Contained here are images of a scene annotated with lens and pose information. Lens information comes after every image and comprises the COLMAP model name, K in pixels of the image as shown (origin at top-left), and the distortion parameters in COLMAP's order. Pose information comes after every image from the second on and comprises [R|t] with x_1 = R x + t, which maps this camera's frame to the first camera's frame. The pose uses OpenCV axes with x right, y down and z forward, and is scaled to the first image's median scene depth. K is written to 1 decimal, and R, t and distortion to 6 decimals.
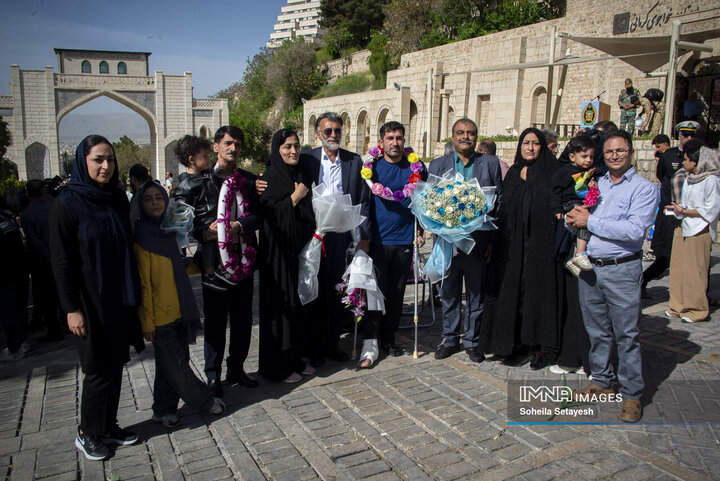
lens RADIAL K [[597.4, 0, 360.0], [0, 597.4, 240.5], [0, 0, 1]] dist [-0.121936, 0.090330]
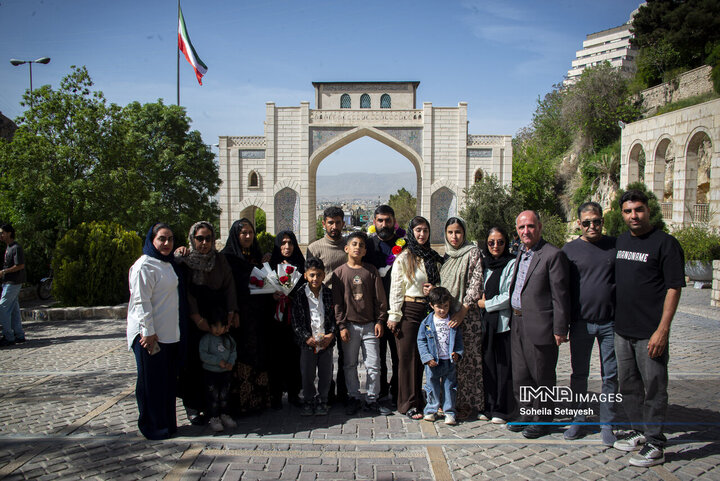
lens RADIAL K [[605.4, 0, 360.0], [0, 605.4, 240.5], [0, 0, 1]] dist [-0.146862, 0.160785]
pose [[0.892058, 0.027308, -0.451095, -0.044109], [-0.071393, 0.994154, -0.080999, -0.022955], [0.446246, 0.104461, 0.888793, 0.230644]]
